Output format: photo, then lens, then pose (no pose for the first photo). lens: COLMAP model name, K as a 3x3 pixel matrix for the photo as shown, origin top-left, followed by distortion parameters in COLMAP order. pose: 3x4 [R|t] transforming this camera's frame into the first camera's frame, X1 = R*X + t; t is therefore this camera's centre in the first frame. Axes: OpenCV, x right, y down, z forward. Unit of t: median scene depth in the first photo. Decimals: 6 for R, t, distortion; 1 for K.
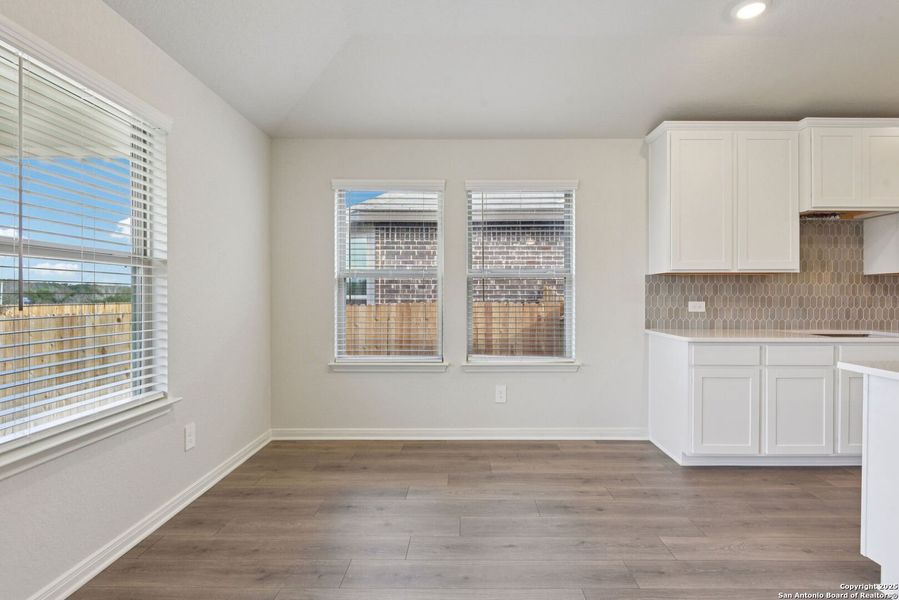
lens RADIAL K [[434.4, 0, 461.8], [0, 434.4, 298.8], [0, 0, 1]] dist [0.001316, -0.007564]
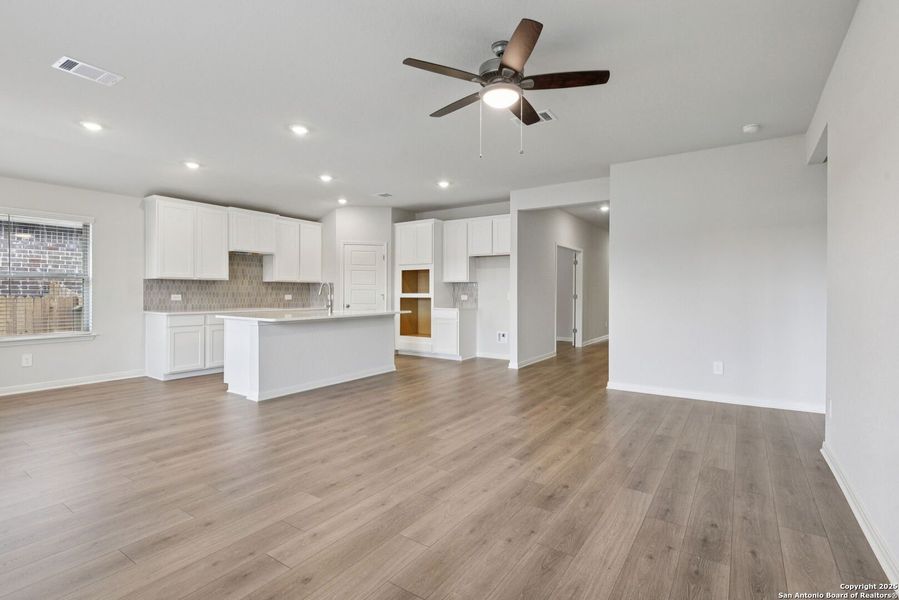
lens RADIAL K [[429.1, 0, 450.2], [0, 429.1, 292.4], [0, 0, 1]] dist [0.003285, -0.007680]
pose [[0.556648, 0.001073, 0.830748, -0.301483], [0.002549, 0.999992, -0.003000, 0.005581], [-0.830744, 0.003788, 0.556641, -0.926316]]
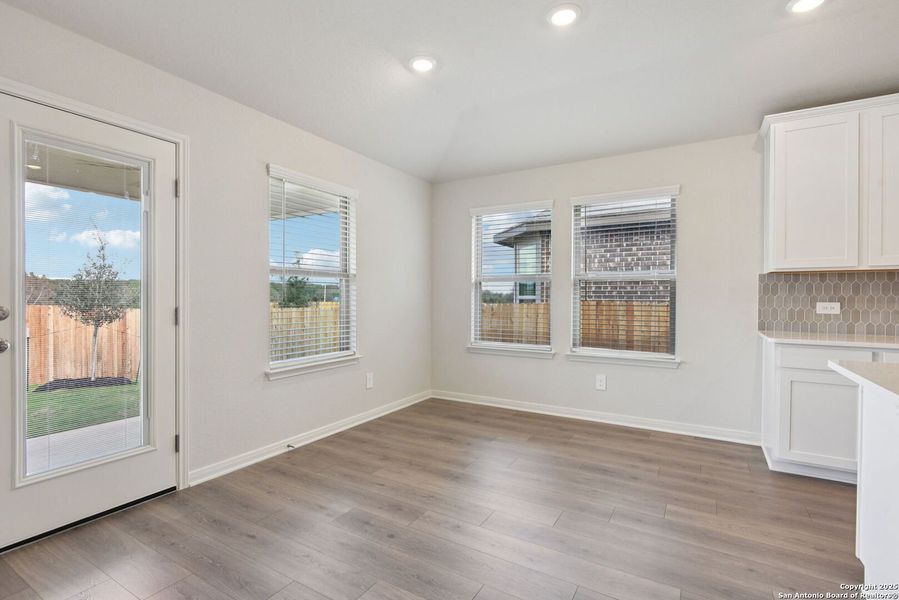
lens RADIAL K [[425.7, 0, 447.8], [0, 425.7, 299.8], [0, 0, 1]] dist [0.008908, -0.008776]
pose [[0.858991, 0.006235, -0.511952, 0.317050], [-0.006057, 0.999980, 0.002015, 0.003973], [0.511954, 0.001370, 0.859012, -0.164991]]
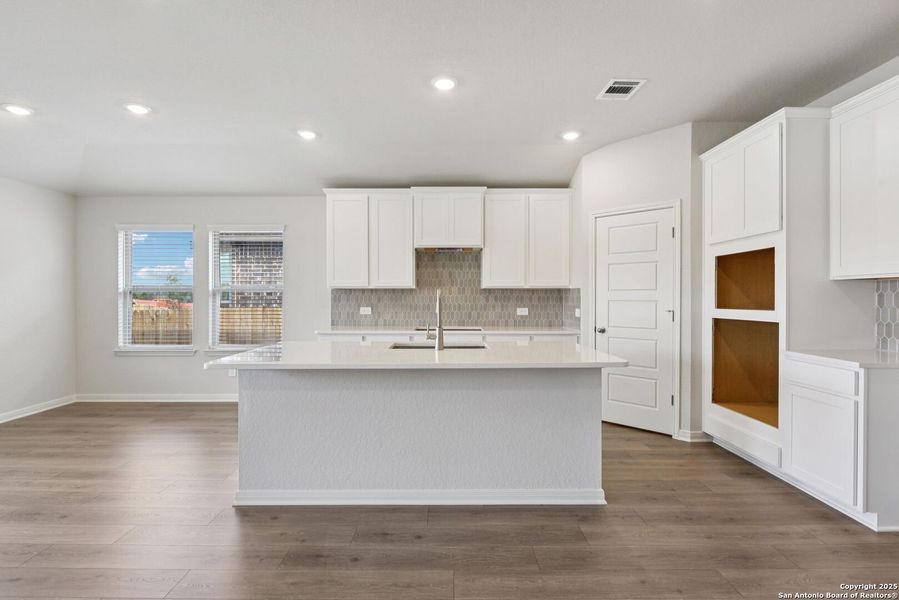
lens RADIAL K [[425.7, 0, 447.8], [0, 425.7, 299.8], [0, 0, 1]] dist [0.008908, -0.008776]
pose [[0.999998, -0.001353, 0.001445, 0.820402], [0.001354, 0.999999, -0.000405, -0.017995], [-0.001445, 0.000407, 0.999999, -0.444774]]
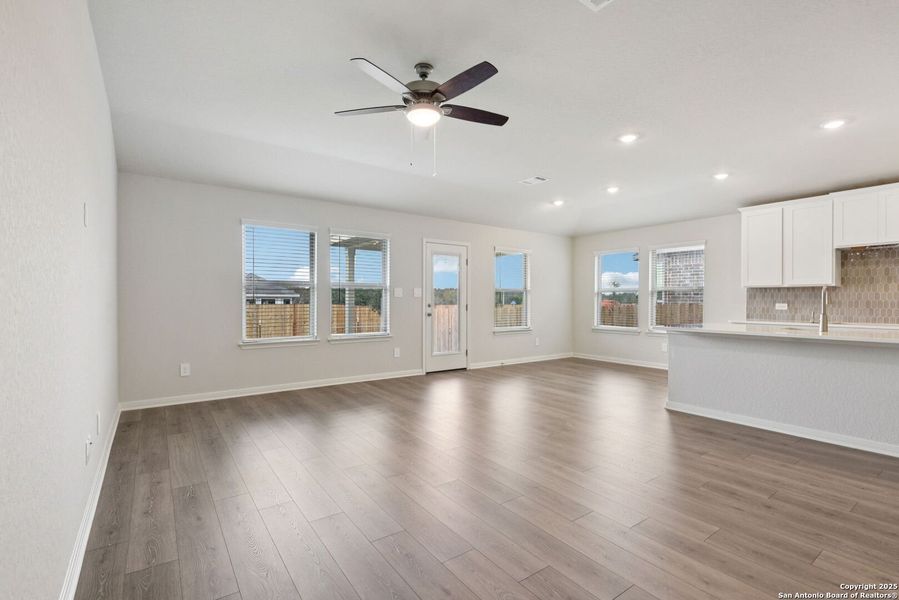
lens RADIAL K [[415.3, 0, 446.2], [0, 415.3, 301.9], [0, 0, 1]] dist [0.004348, -0.006857]
pose [[0.581408, 0.004569, -0.813599, 1.101769], [-0.007673, 0.999971, 0.000133, 0.010173], [0.813576, 0.006165, 0.581426, -1.006300]]
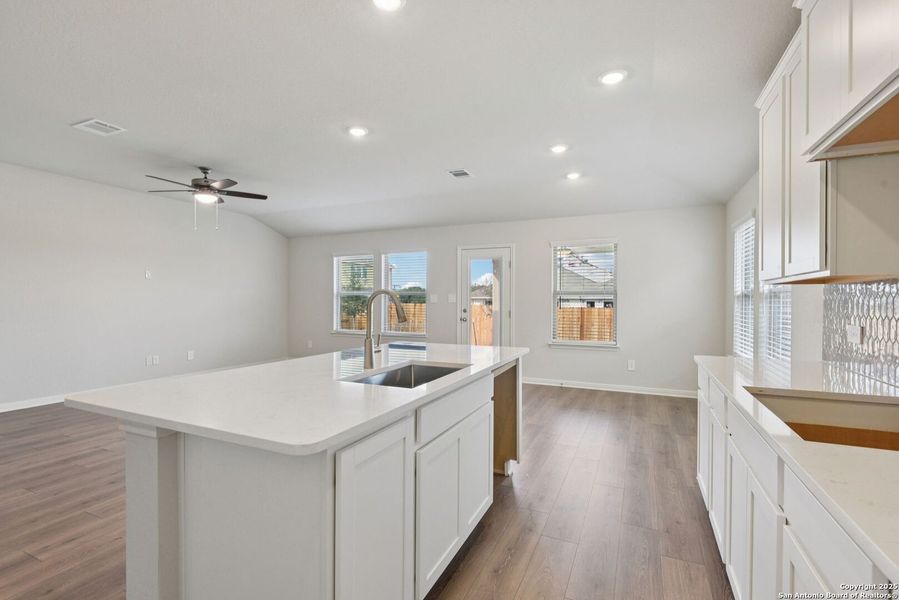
lens RADIAL K [[415.3, 0, 446.2], [0, 415.3, 301.9], [0, 0, 1]] dist [0.004348, -0.006857]
pose [[-0.422475, 0.002361, -0.906371, 1.315784], [-0.009480, 0.999930, 0.007024, -0.026245], [0.906325, 0.011560, -0.422423, 0.730282]]
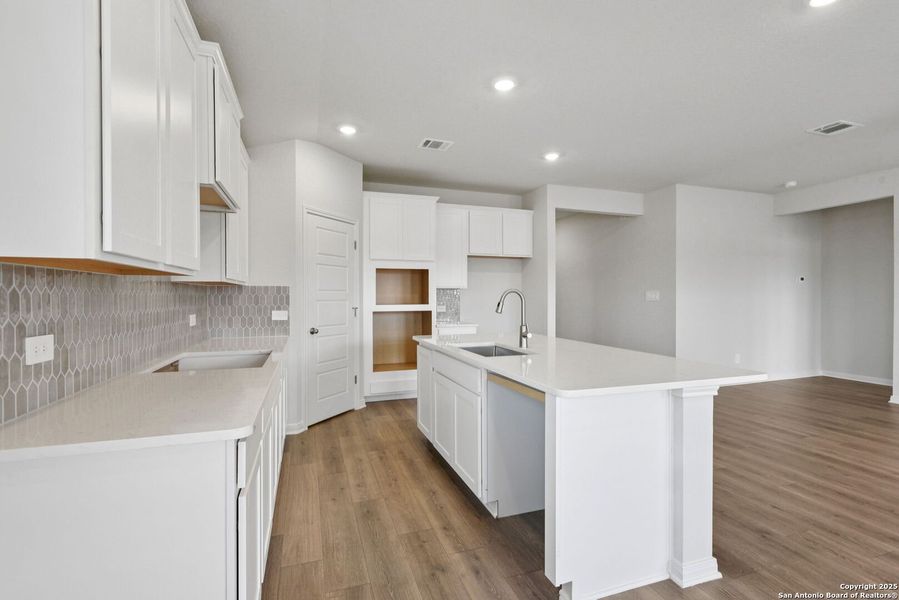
lens RADIAL K [[409.1, 0, 447.0], [0, 409.1, 298.1], [0, 0, 1]] dist [0.007294, 0.000113]
pose [[-0.326954, -0.003956, 0.945032, 0.077978], [0.006714, 0.999956, 0.006508, -0.027012], [-0.945016, 0.008473, -0.326914, 0.781095]]
